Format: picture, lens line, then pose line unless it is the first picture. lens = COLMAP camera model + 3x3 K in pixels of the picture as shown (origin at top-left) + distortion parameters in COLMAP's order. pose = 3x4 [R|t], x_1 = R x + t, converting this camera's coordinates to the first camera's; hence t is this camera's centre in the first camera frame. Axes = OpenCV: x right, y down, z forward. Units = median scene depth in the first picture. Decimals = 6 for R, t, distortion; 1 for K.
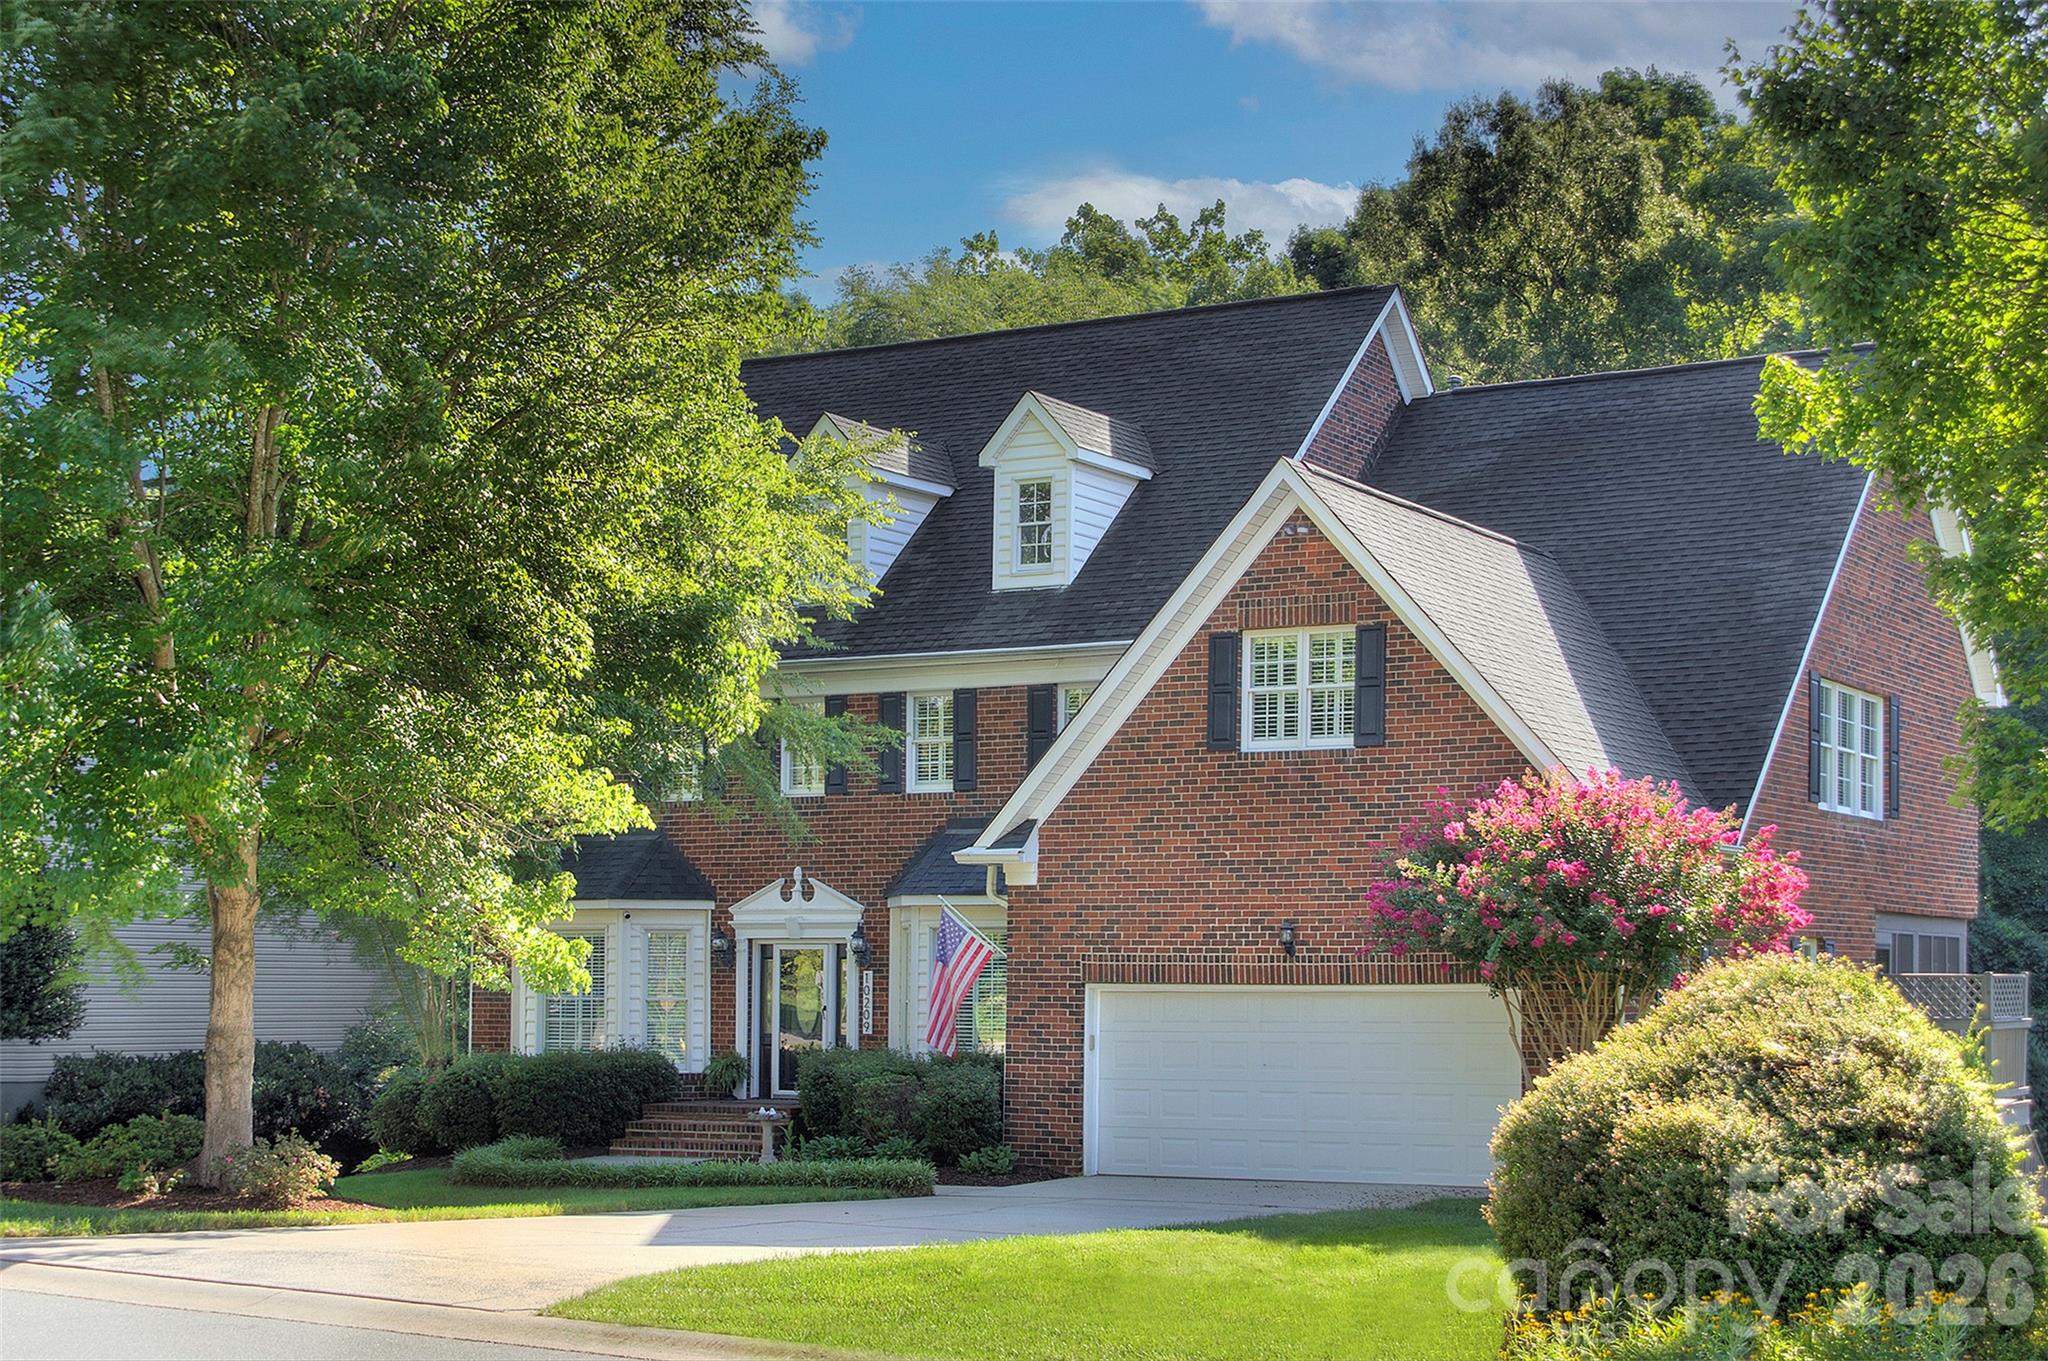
lens RADIAL K [[2701.4, 0, 1025.5], [0, 2701.4, 683.2], [0, 0, 1]] dist [0.009494, 0.000000]
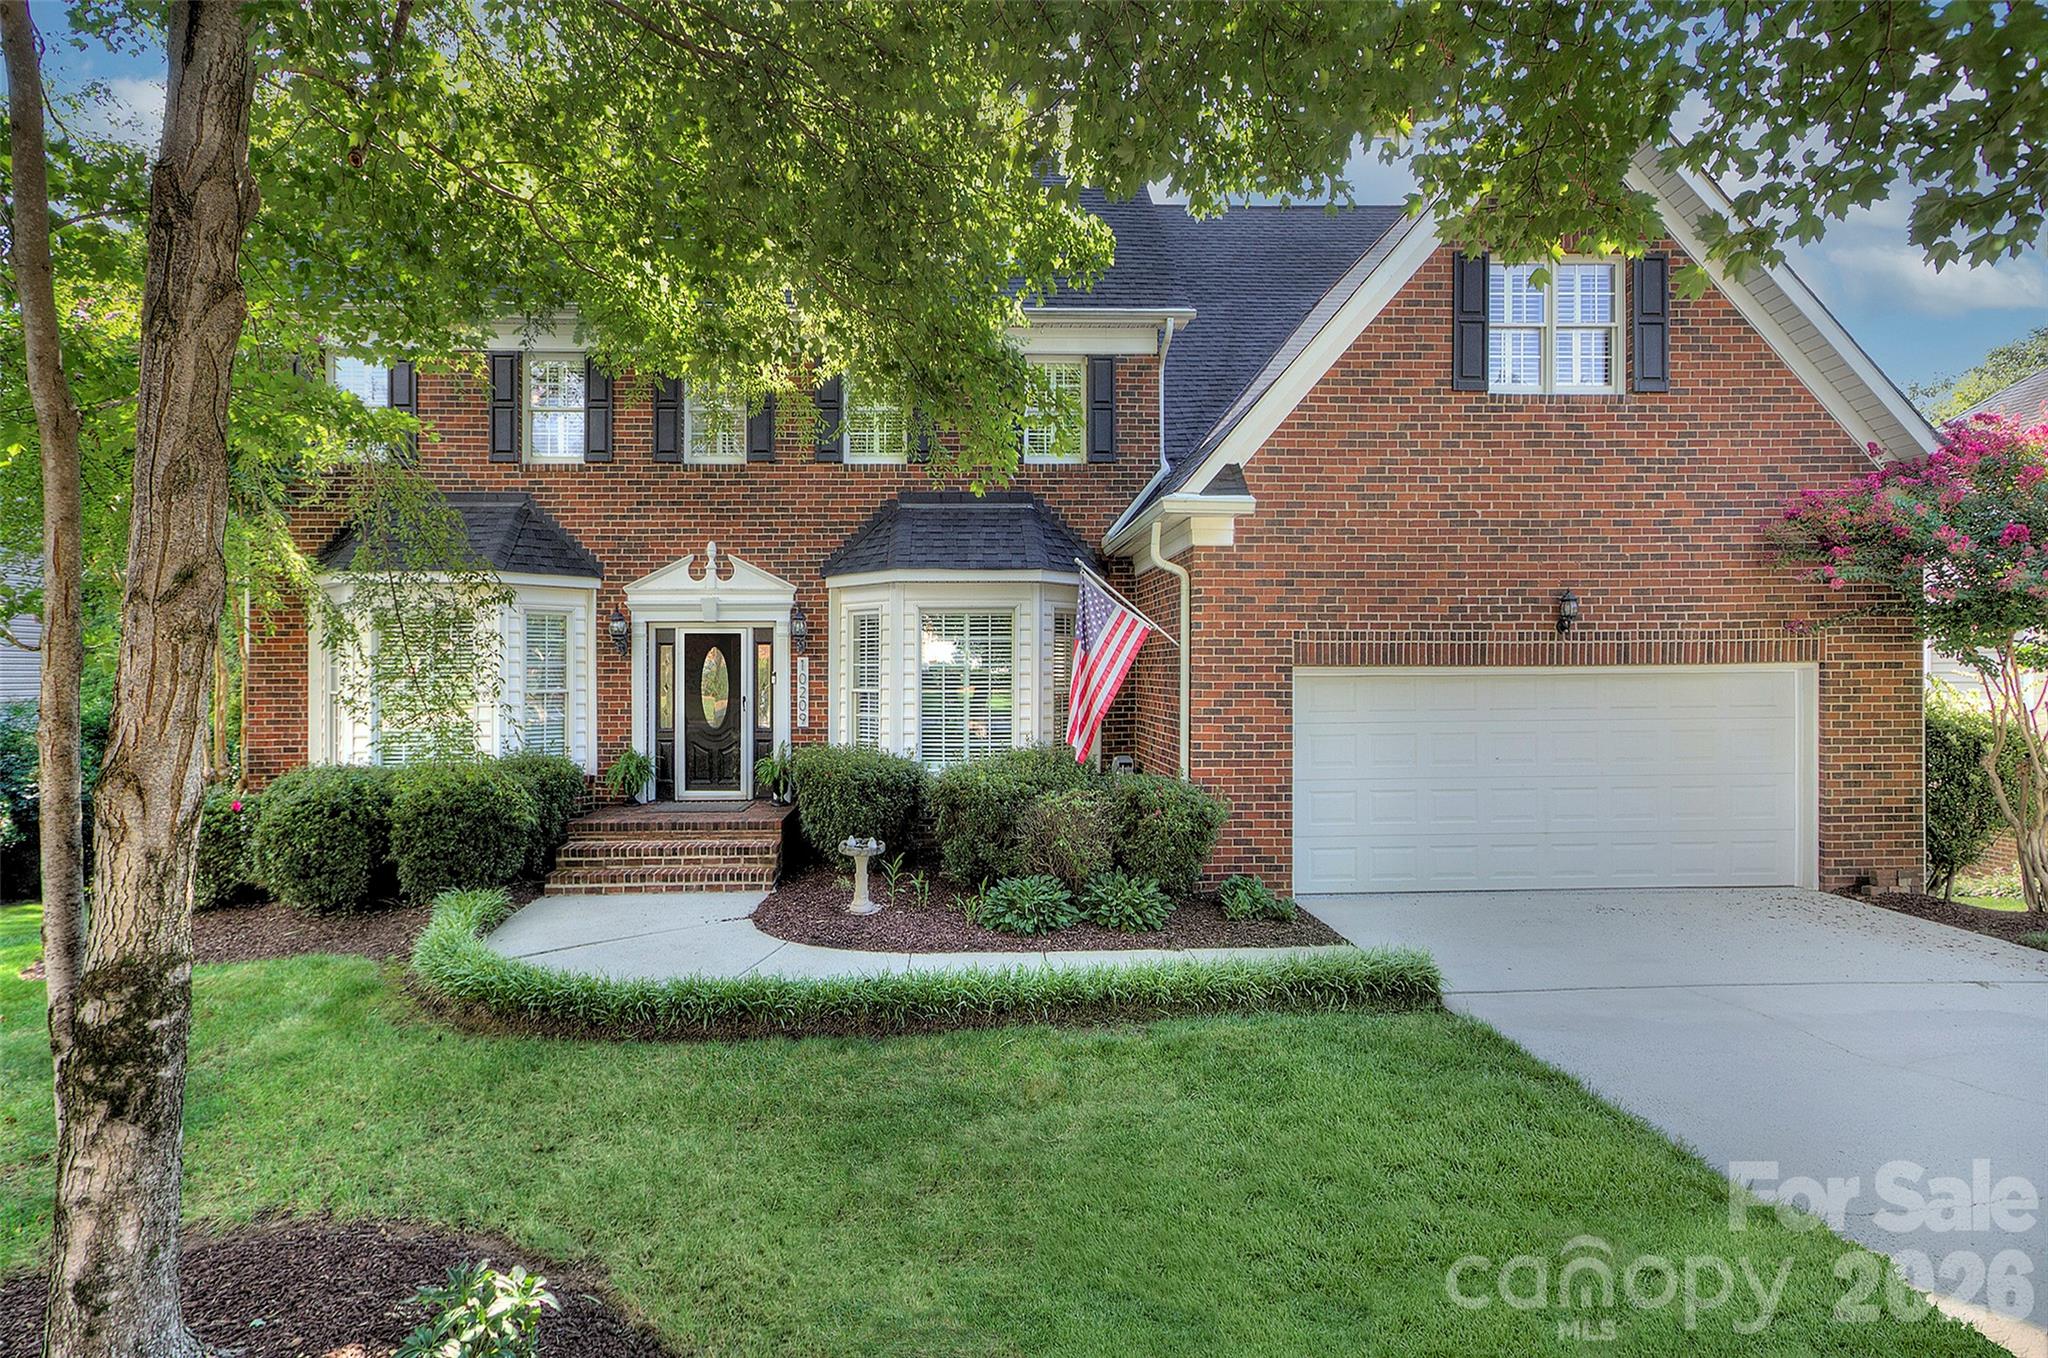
lens RADIAL K [[1197.9, 0, 963.0], [0, 1197.9, 617.8], [0, 0, 1]] dist [0.005079, 0.002077]
pose [[0.875492, 0.013594, 0.483042, -0.242631], [-0.044969, 0.997558, 0.053431, 0.081683], [-0.481136, -0.068501, 0.873965, 0.733714]]
